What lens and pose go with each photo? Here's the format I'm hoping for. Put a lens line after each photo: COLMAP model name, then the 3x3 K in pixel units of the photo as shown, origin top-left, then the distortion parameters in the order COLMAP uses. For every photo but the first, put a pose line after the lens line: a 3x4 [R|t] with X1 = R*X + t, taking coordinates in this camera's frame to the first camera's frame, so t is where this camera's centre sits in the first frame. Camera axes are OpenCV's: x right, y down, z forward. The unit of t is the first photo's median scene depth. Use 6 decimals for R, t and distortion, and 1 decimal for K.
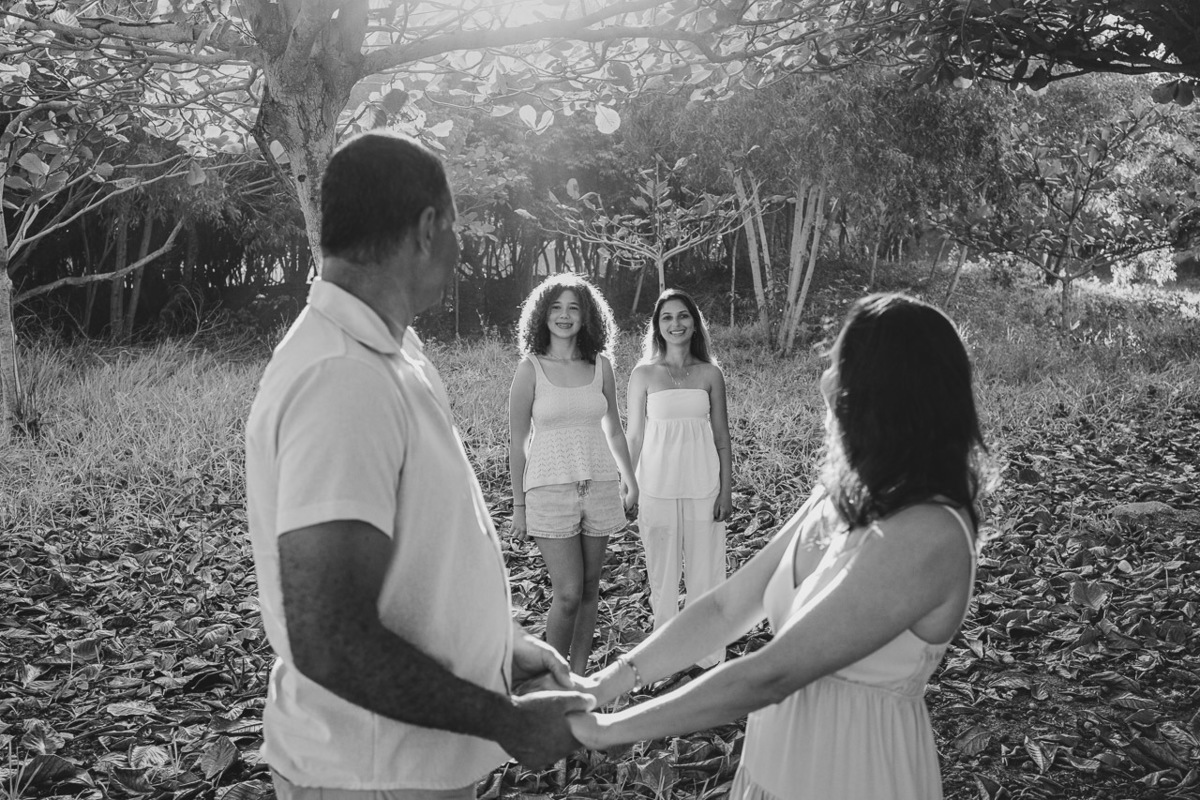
lens RADIAL K [[1202.4, 0, 600.0], [0, 1202.4, 400.0], [0, 0, 1]] dist [-0.077051, 0.036464]
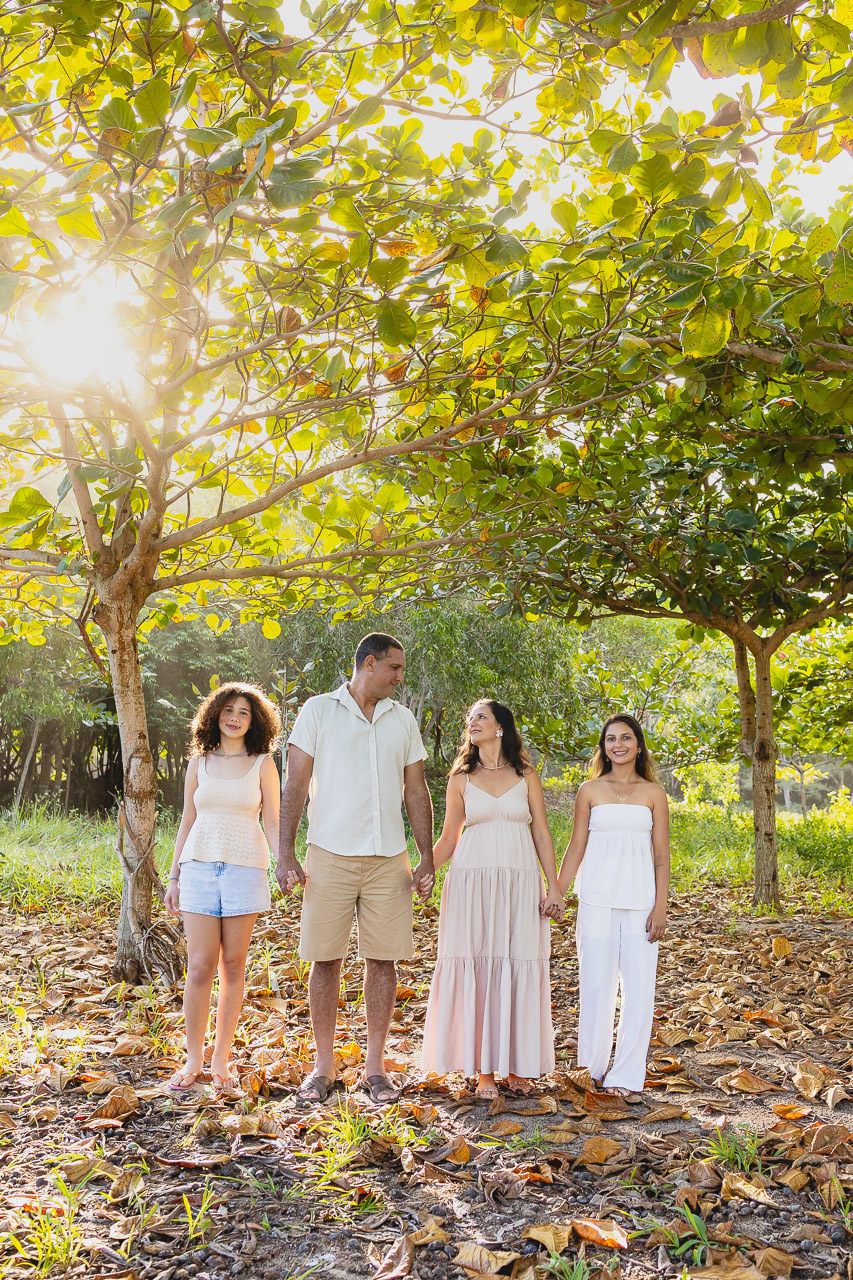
lens RADIAL K [[1272.9, 0, 432.5], [0, 1272.9, 599.0], [0, 0, 1]] dist [-0.008955, 0.001450]
pose [[0.979989, 0.068530, 0.186885, -0.074008], [-0.018667, 0.966370, -0.256476, 0.085365], [-0.198177, 0.247855, 0.948311, -0.351157]]
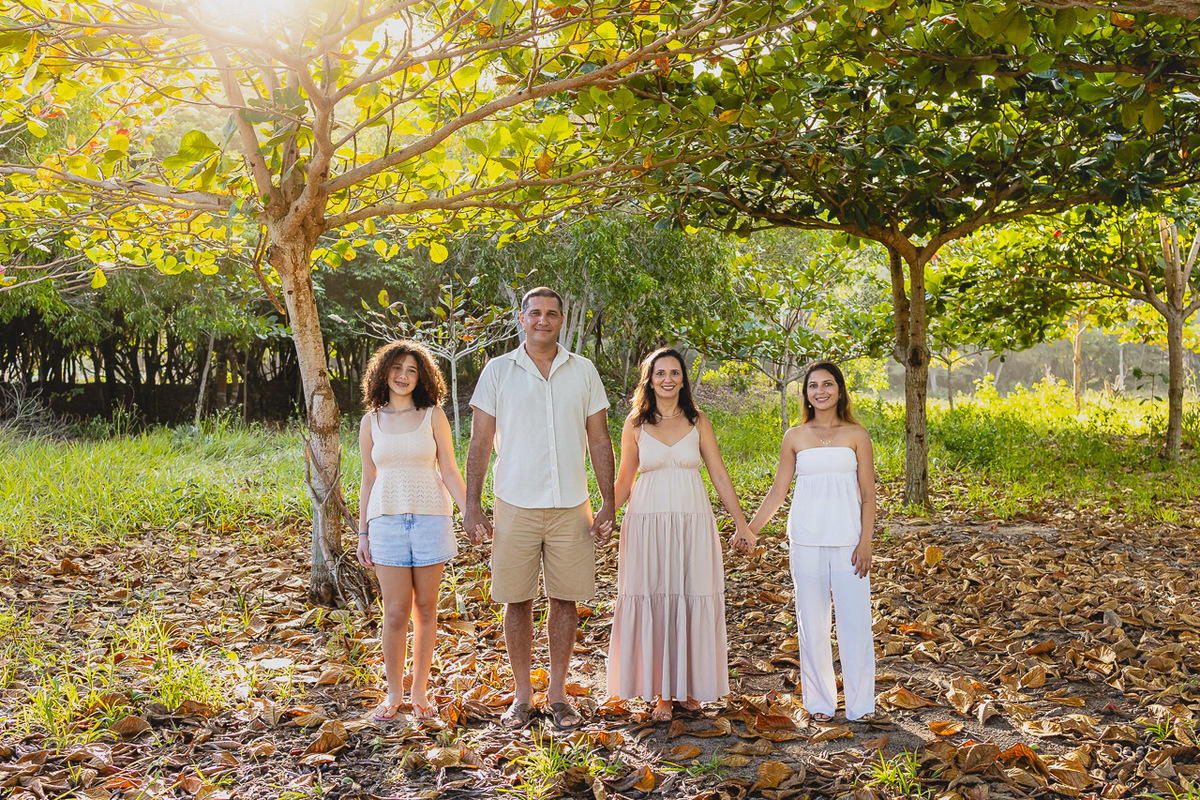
lens RADIAL K [[1235.9, 0, 600.0], [0, 1235.9, 400.0], [0, 0, 1]] dist [-0.009582, -0.001708]
pose [[0.979449, 0.013524, 0.201237, -0.082316], [0.005113, 0.995764, -0.091806, 0.058380], [-0.201626, 0.090949, 0.975231, -0.355592]]
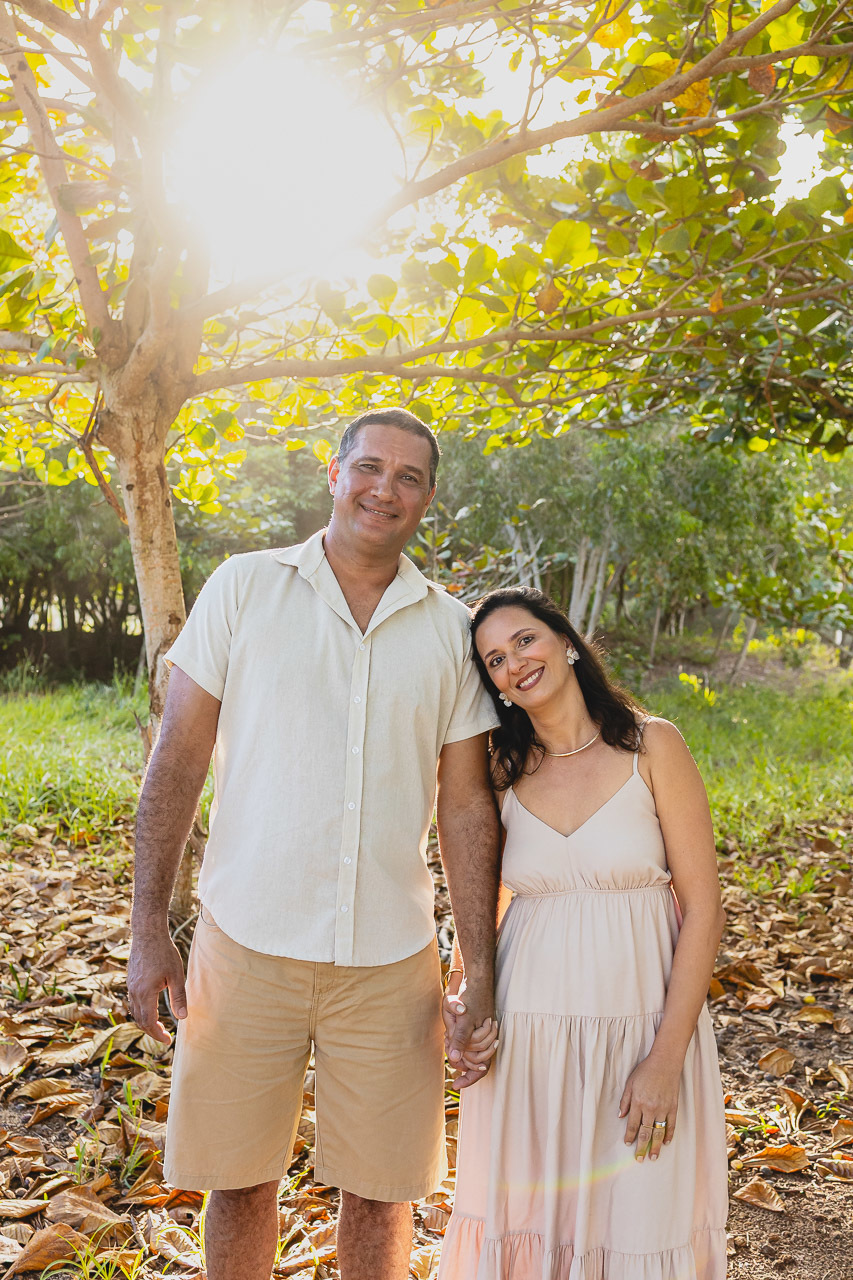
lens RADIAL K [[1332.2, 0, 399.3], [0, 1332.2, 588.3], [0, 0, 1]] dist [0.000580, 0.002707]
pose [[0.997872, 0.053617, 0.037093, -0.027064], [-0.047690, 0.988213, -0.145464, 0.026705], [-0.044455, 0.143385, 0.988668, -0.062822]]
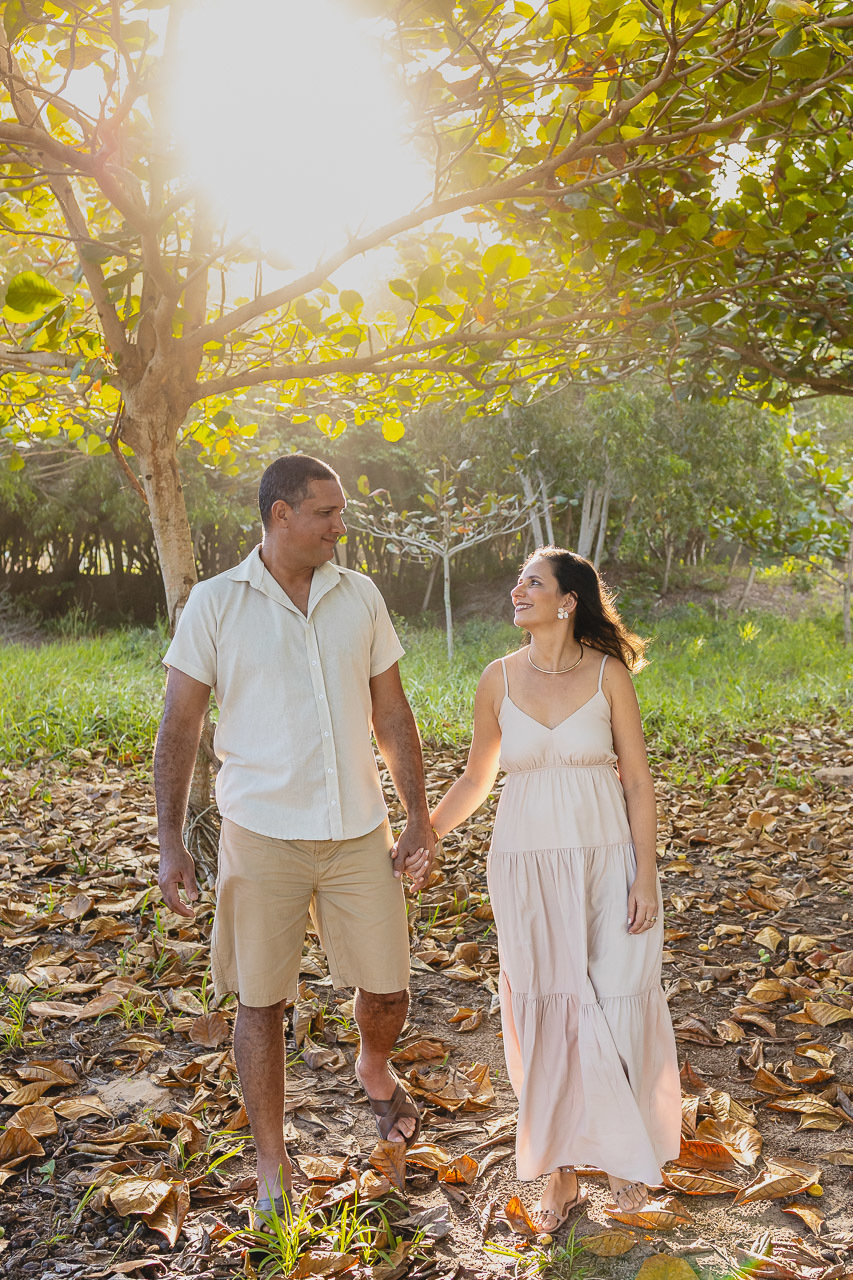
lens RADIAL K [[1318.3, 0, 456.4], [0, 1318.3, 613.9], [0, 0, 1]] dist [-0.009582, -0.001708]
pose [[0.998611, 0.024059, 0.046881, 0.010315], [-0.020484, 0.996950, -0.075306, 0.030755], [-0.048550, 0.074241, 0.996058, -0.209562]]
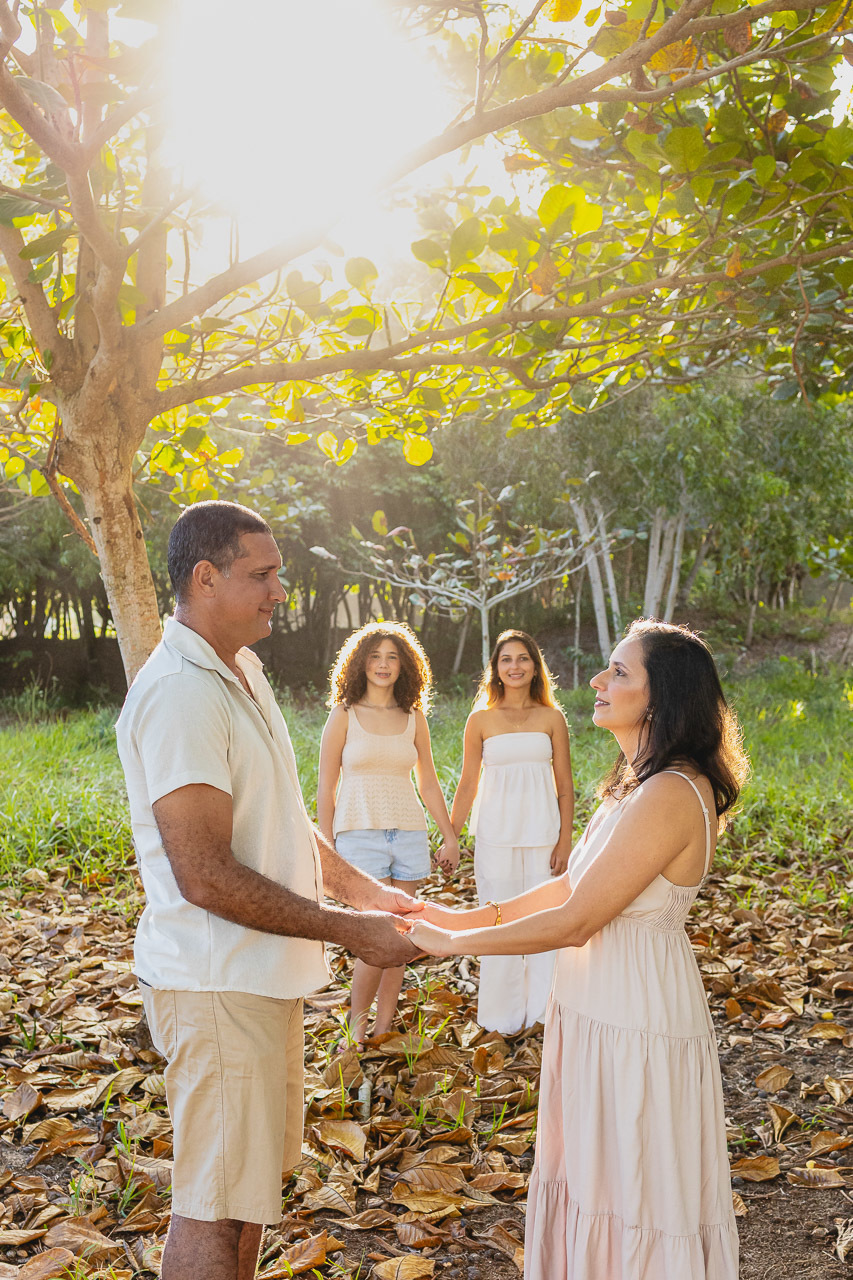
lens RADIAL K [[1544.4, 0, 409.8], [0, 1544.4, 778.9], [0, 0, 1]] dist [0.004112, -0.023605]
pose [[0.999990, -0.001243, -0.004263, 0.004397], [0.001215, 0.999977, -0.006670, 0.015792], [0.004271, 0.006664, 0.999969, -0.120904]]
